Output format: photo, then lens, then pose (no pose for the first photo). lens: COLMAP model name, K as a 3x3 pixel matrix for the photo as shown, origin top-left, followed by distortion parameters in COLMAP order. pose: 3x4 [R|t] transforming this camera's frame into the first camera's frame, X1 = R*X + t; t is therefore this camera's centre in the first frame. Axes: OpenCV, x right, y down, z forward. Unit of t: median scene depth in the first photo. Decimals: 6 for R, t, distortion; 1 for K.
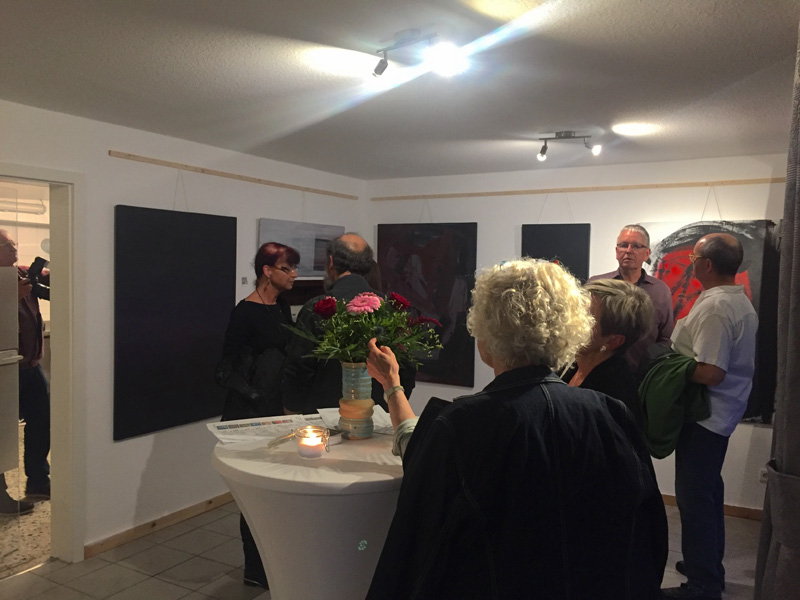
lens RADIAL K [[684.6, 0, 399.1], [0, 684.6, 296.6], [0, 0, 1]] dist [0.072339, -0.089052]
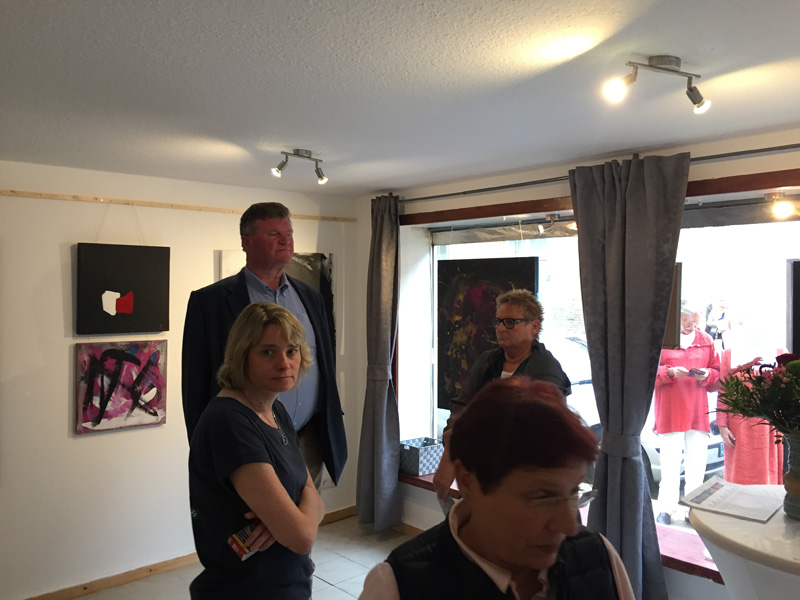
lens RADIAL K [[684.6, 0, 401.8], [0, 684.6, 301.0], [0, 0, 1]] dist [0.072339, -0.089052]
pose [[0.316387, -0.037101, 0.947905, -0.475615], [0.044926, 0.998700, 0.024094, -0.054853], [-0.947566, 0.034962, 0.317642, 0.530160]]
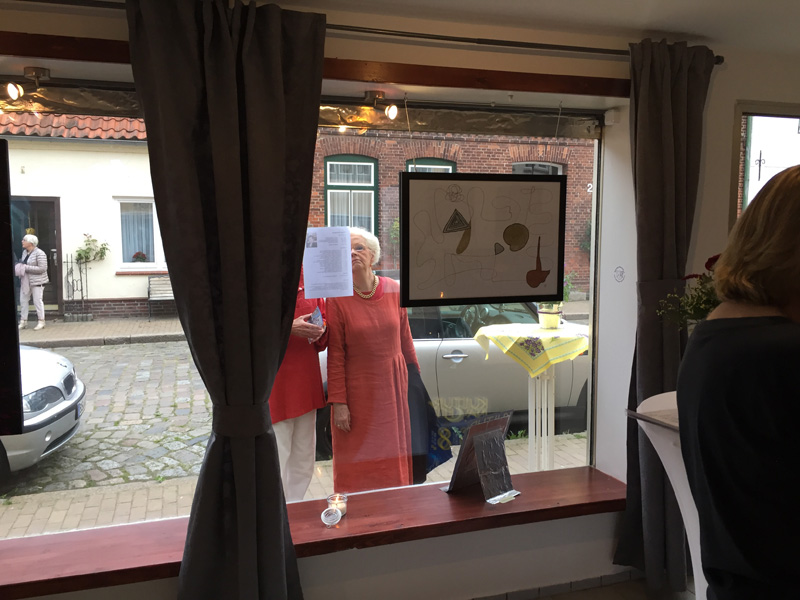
lens RADIAL K [[684.6, 0, 398.5], [0, 684.6, 304.9], [0, 0, 1]] dist [0.072339, -0.089052]
pose [[-0.732964, -0.084537, 0.674995, -0.126966], [0.017240, 0.989621, 0.142662, -0.029998], [-0.680049, 0.116203, -0.723899, 0.844270]]
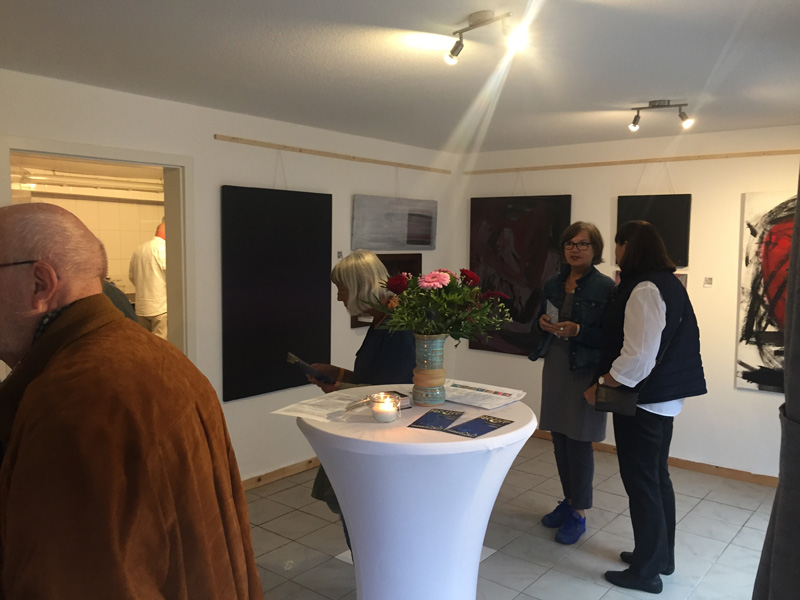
lens RADIAL K [[684.6, 0, 400.2], [0, 684.6, 298.2], [0, 0, 1]] dist [0.072339, -0.089052]
pose [[0.988654, 0.007755, -0.150011, 0.025208], [-0.001212, 0.999046, 0.043659, -0.003016], [0.150206, -0.042981, 0.987720, -0.023958]]
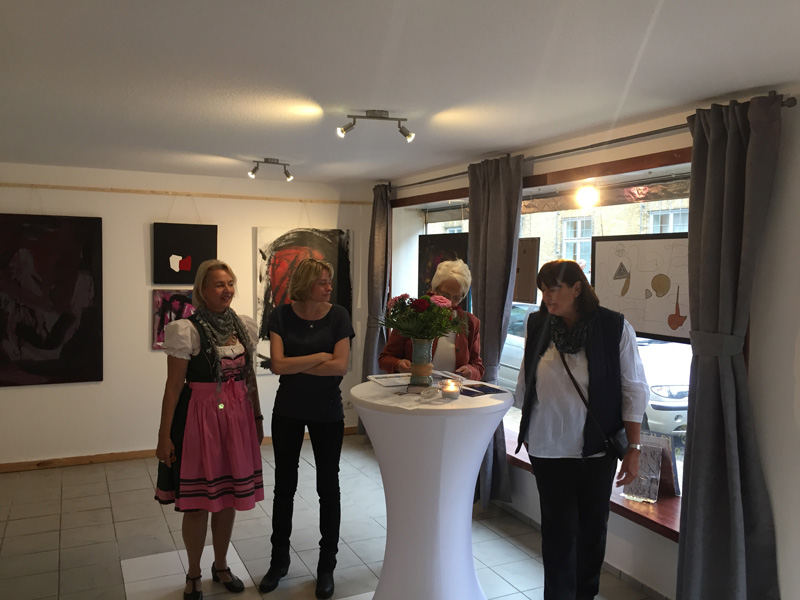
lens RADIAL K [[684.6, 0, 398.8], [0, 684.6, 303.0], [0, 0, 1]] dist [0.072339, -0.089052]
pose [[0.573409, -0.060542, 0.817029, -0.582425], [0.029742, 0.998147, 0.053089, -0.029260], [-0.818729, -0.006142, 0.574147, 0.071637]]
